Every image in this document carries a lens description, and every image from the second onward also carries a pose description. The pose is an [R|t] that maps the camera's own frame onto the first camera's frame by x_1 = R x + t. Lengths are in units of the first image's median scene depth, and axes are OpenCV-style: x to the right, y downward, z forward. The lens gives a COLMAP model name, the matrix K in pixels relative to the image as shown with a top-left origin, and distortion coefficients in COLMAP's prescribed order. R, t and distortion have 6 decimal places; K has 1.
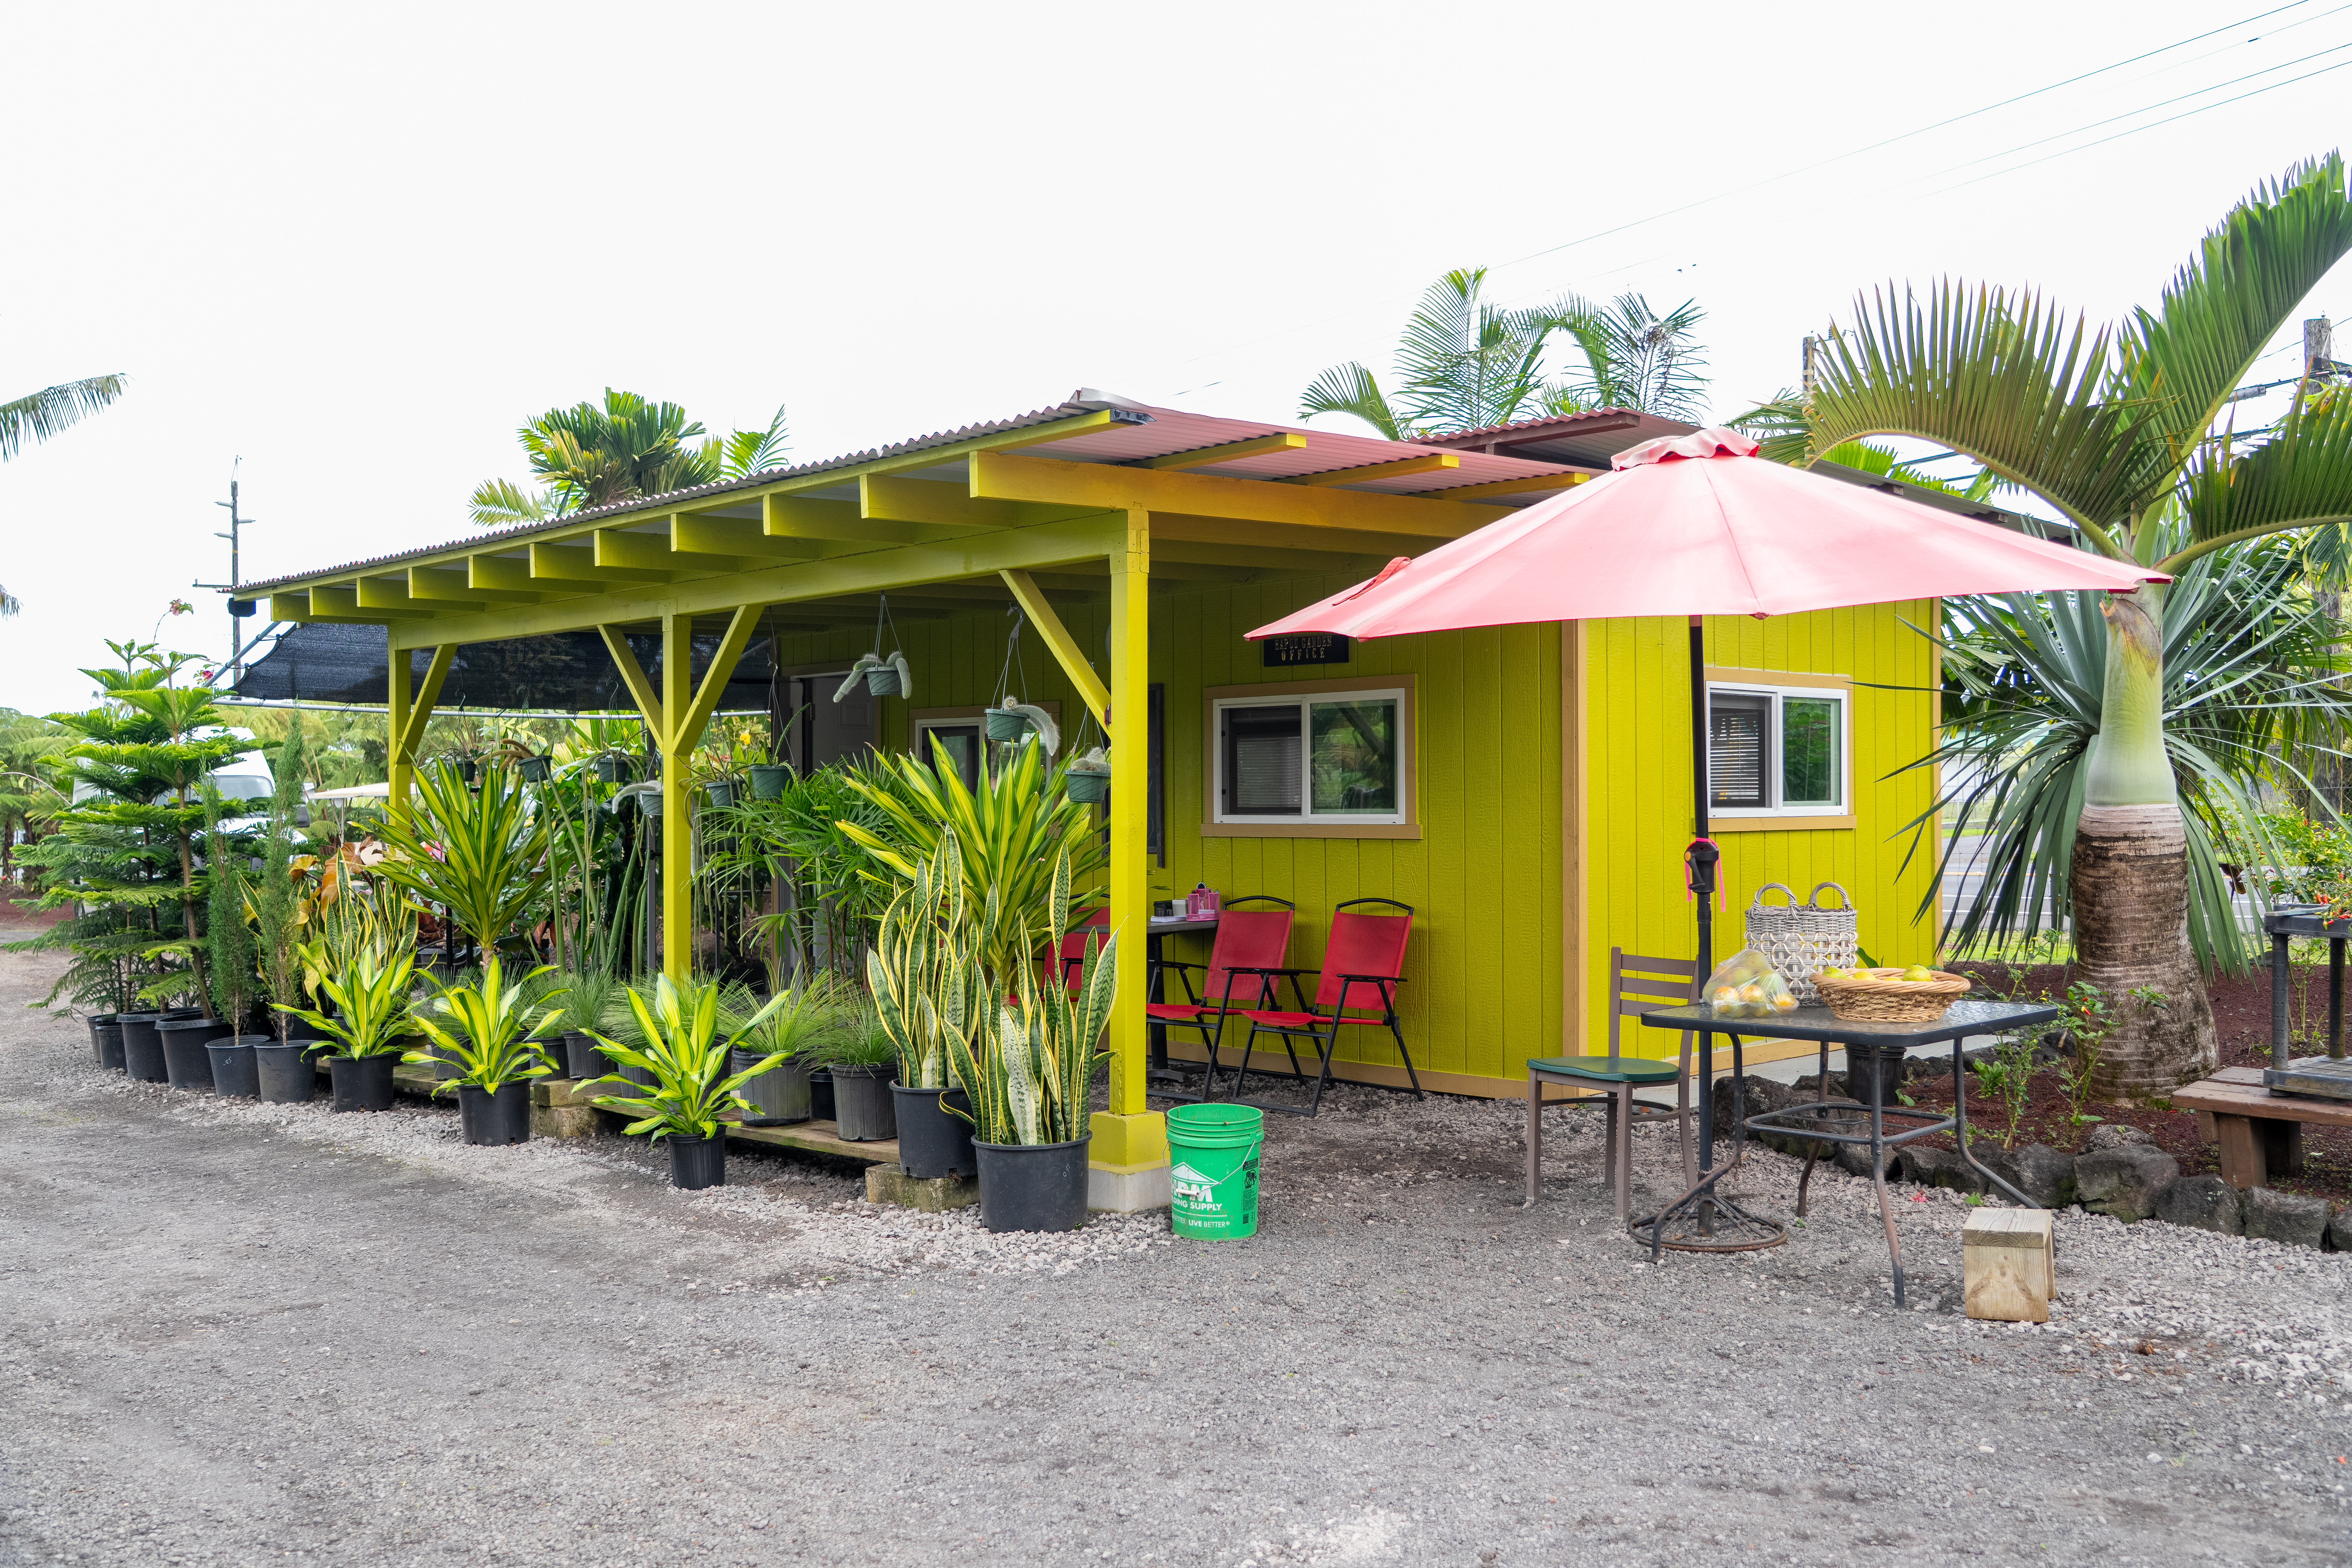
lens RADIAL K [[2055.2, 0, 1173.9], [0, 2055.2, 786.9], [0, 0, 1]] dist [-0.011801, -0.001047]
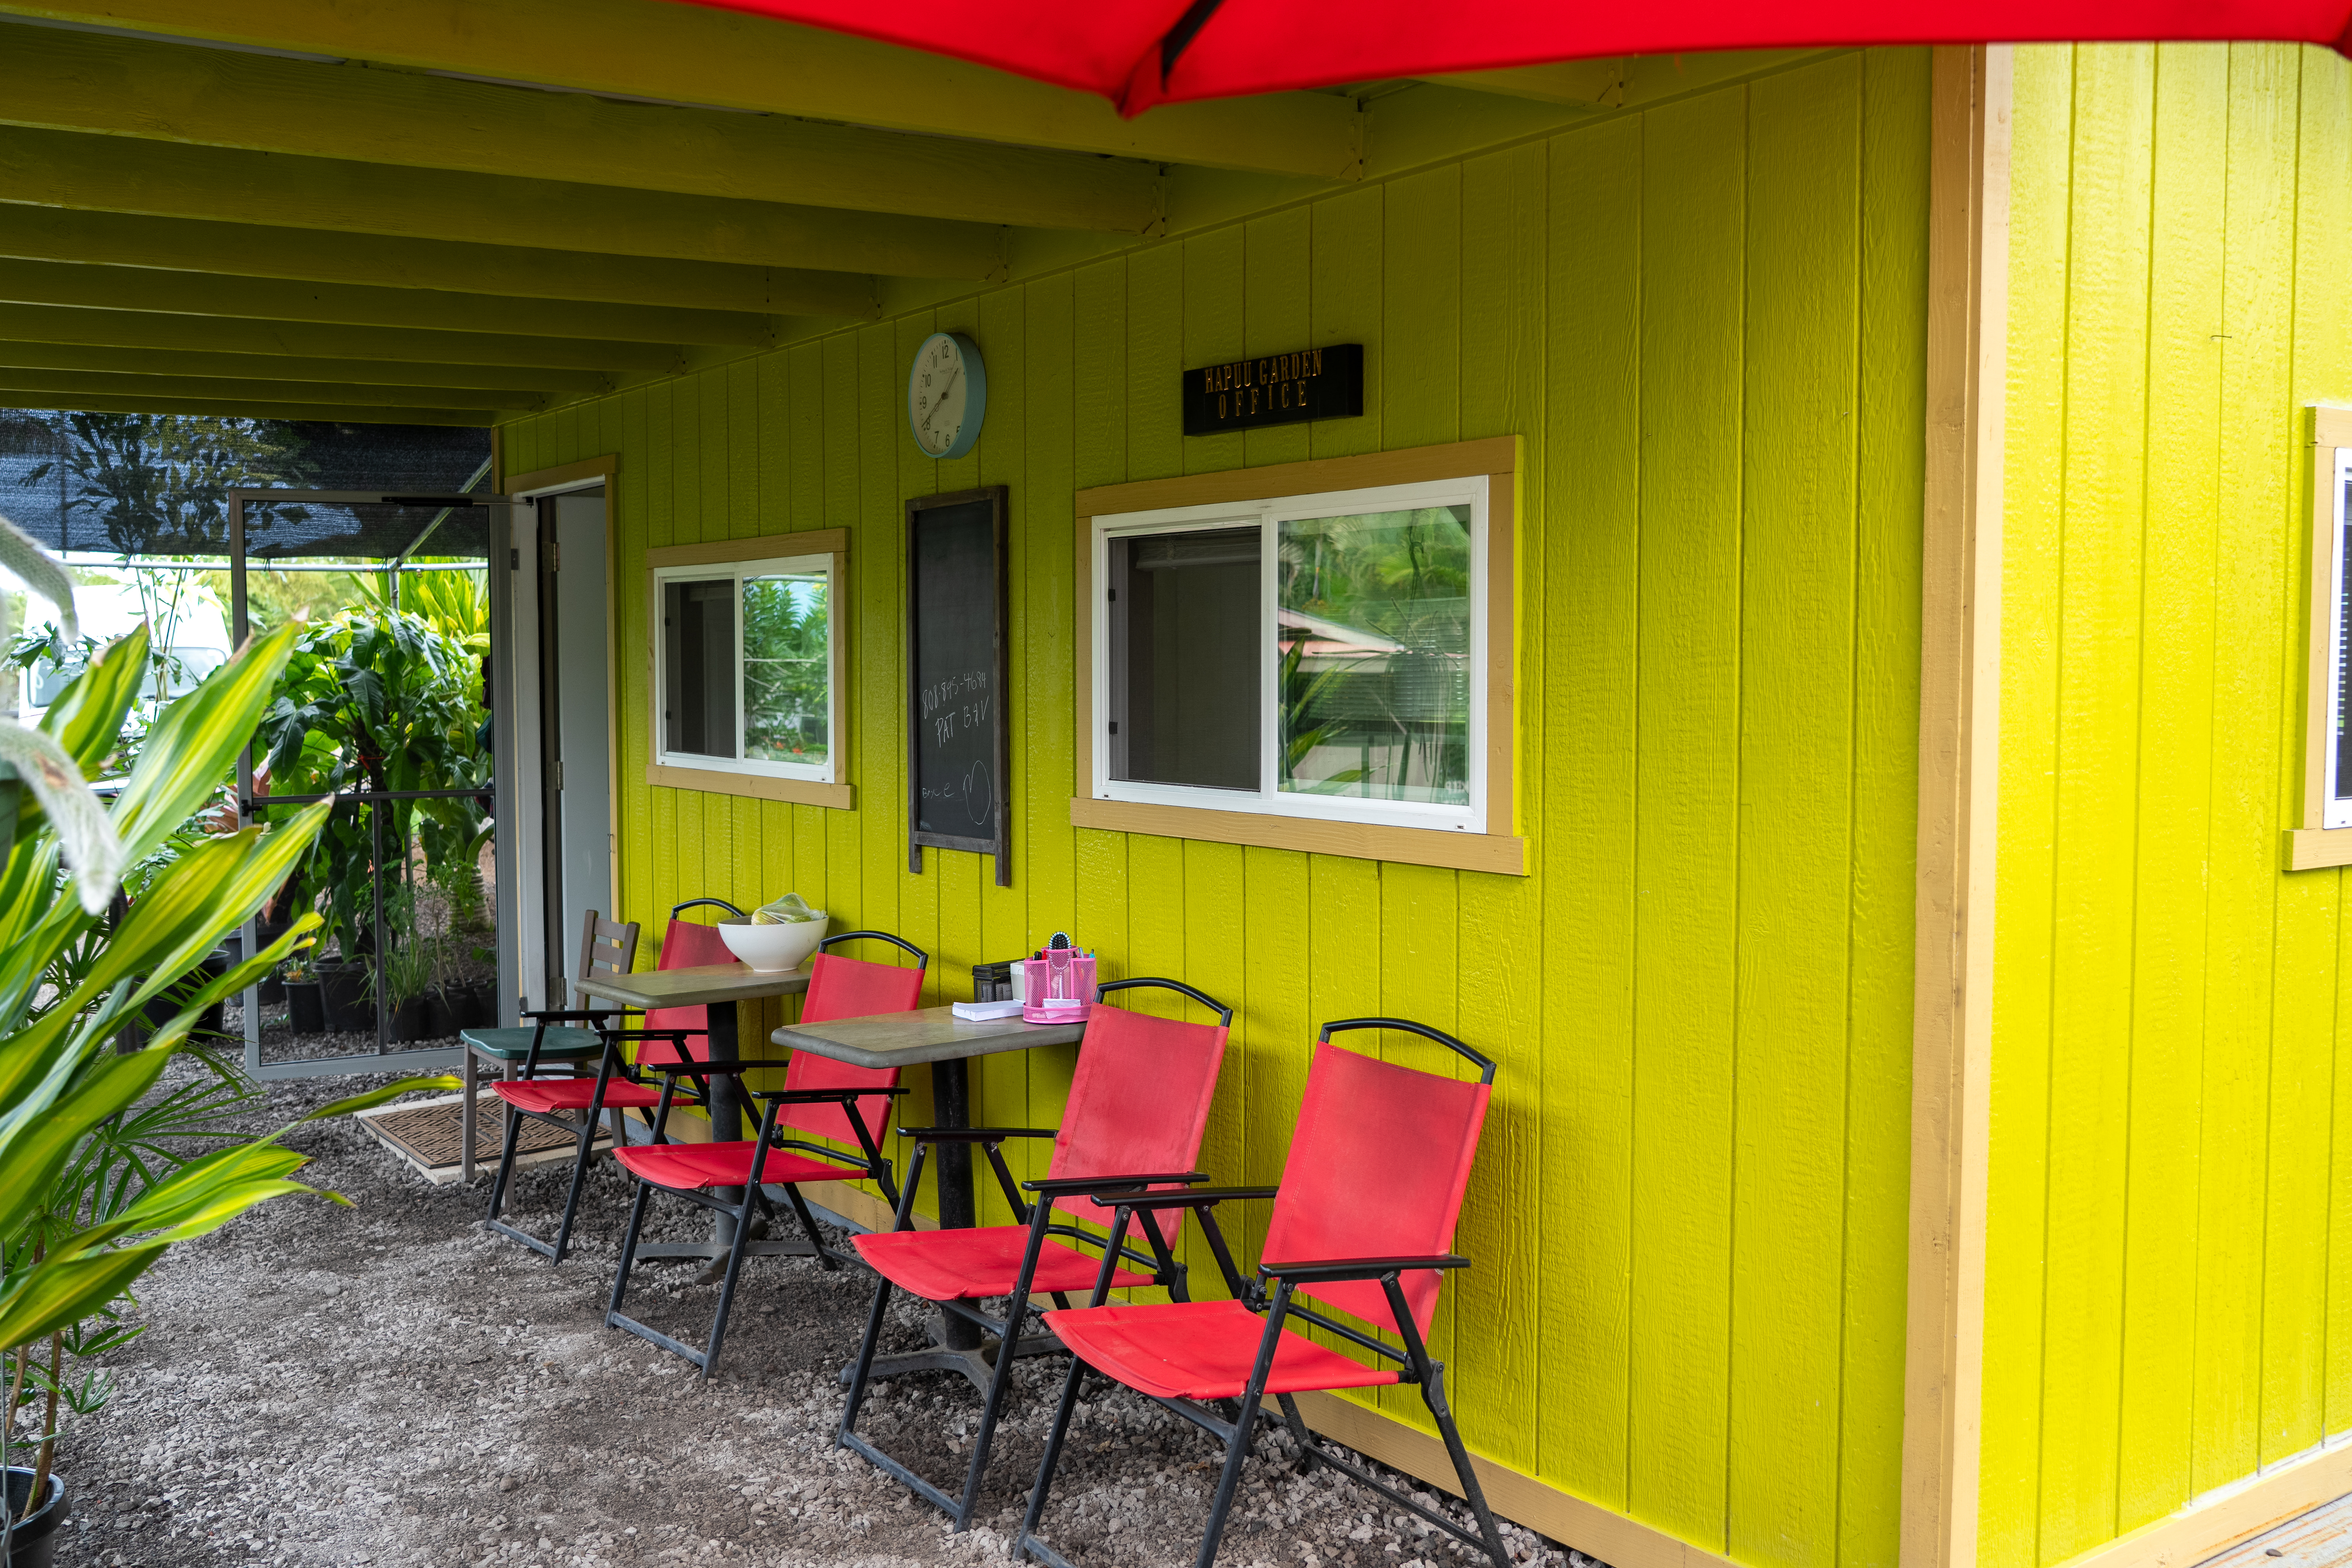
lens RADIAL K [[2055.3, 0, 1178.8], [0, 2055.3, 792.4], [0, 0, 1]] dist [-0.011801, -0.001047]
pose [[0.988689, 0.010030, -0.149643, 0.111462], [0.001167, 0.997216, 0.074552, -0.017746], [0.149974, -0.073884, 0.985925, 0.605483]]
